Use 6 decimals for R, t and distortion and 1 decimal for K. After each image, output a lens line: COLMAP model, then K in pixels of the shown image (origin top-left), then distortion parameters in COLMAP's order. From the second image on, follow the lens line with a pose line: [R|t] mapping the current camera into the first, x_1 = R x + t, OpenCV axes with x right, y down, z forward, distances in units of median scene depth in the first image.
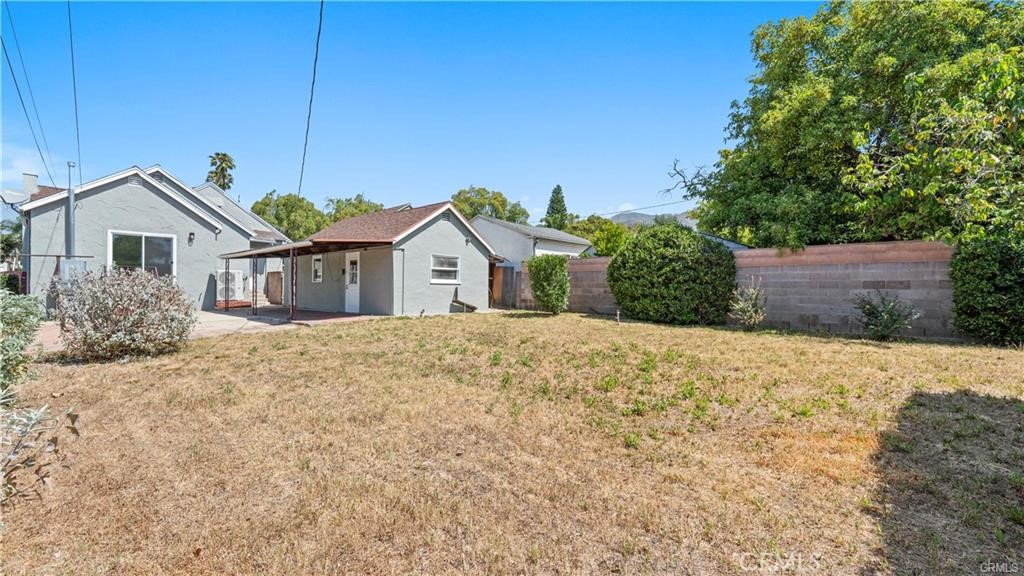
lens RADIAL K [[413.3, 0, 512.0], [0, 413.3, 288.0], [0, 0, 1]] dist [0.003401, 0.000095]
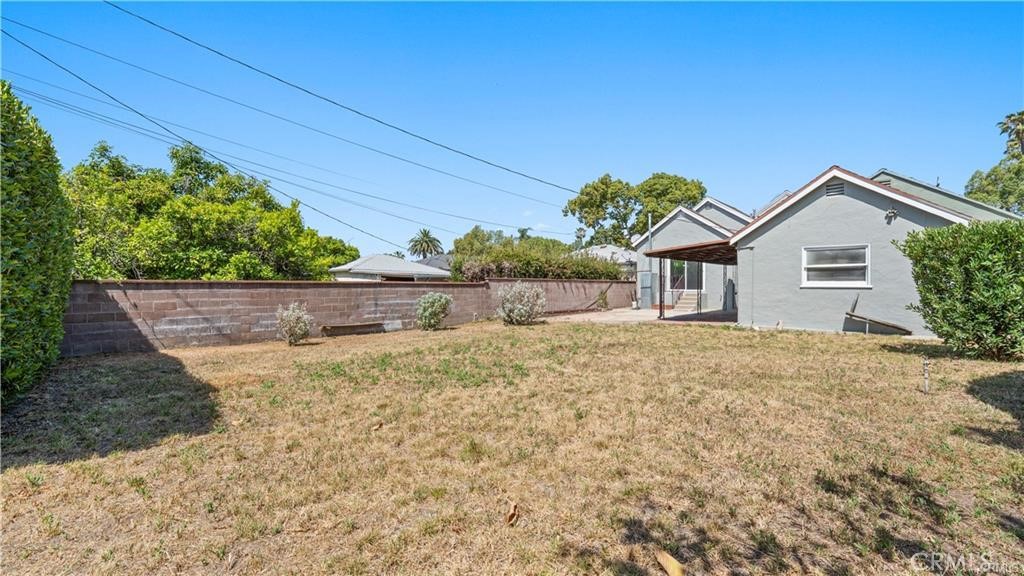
lens RADIAL K [[422.8, 0, 514.5], [0, 422.8, 279.4], [0, 0, 1]] dist [-0.001098, -0.000129]
pose [[-0.032337, -0.019756, -0.999282, 0.526129], [0.002527, 0.999800, -0.019848, -0.010942], [0.999474, -0.003167, -0.032280, 0.469712]]
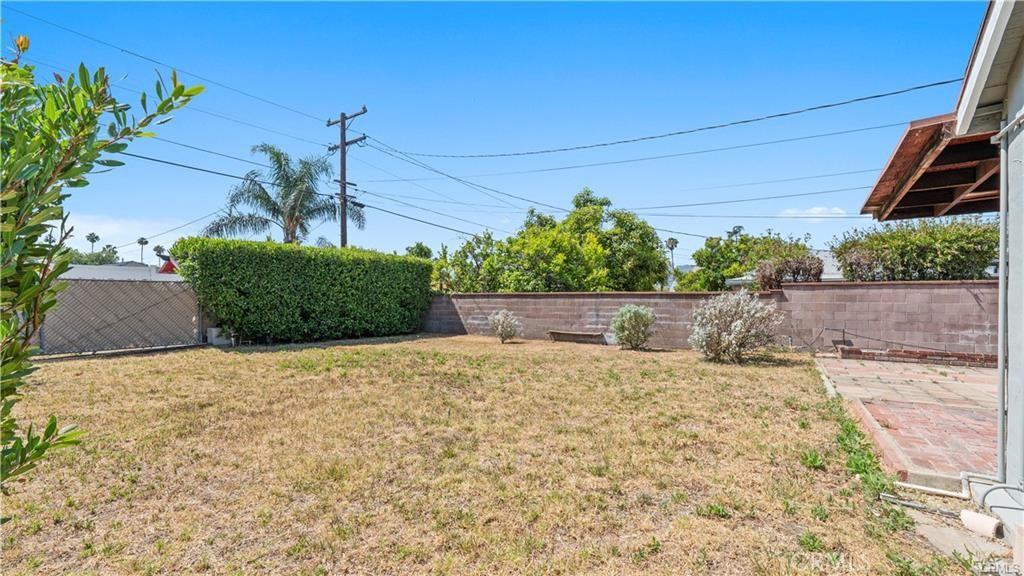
lens RADIAL K [[422.8, 0, 514.5], [0, 422.8, 279.4], [0, 0, 1]] dist [-0.001098, -0.000129]
pose [[-0.989119, -0.002837, -0.147092, -0.033444], [0.002172, 0.999423, -0.033884, -0.021285], [0.147103, -0.033835, -0.988542, 0.975630]]
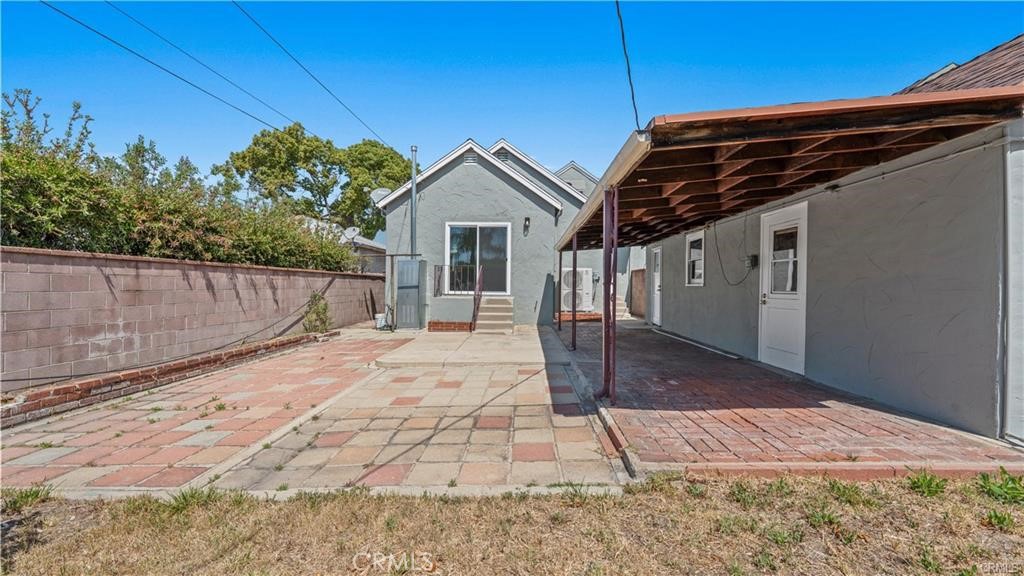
lens RADIAL K [[413.3, 0, 512.0], [0, 413.3, 288.0], [0, 0, 1]] dist [0.003401, 0.000095]
pose [[0.636230, 0.005746, -0.771478, -0.242406], [-0.006382, 0.999977, 0.002184, -0.011924], [0.771473, 0.003534, 0.636252, 0.549388]]
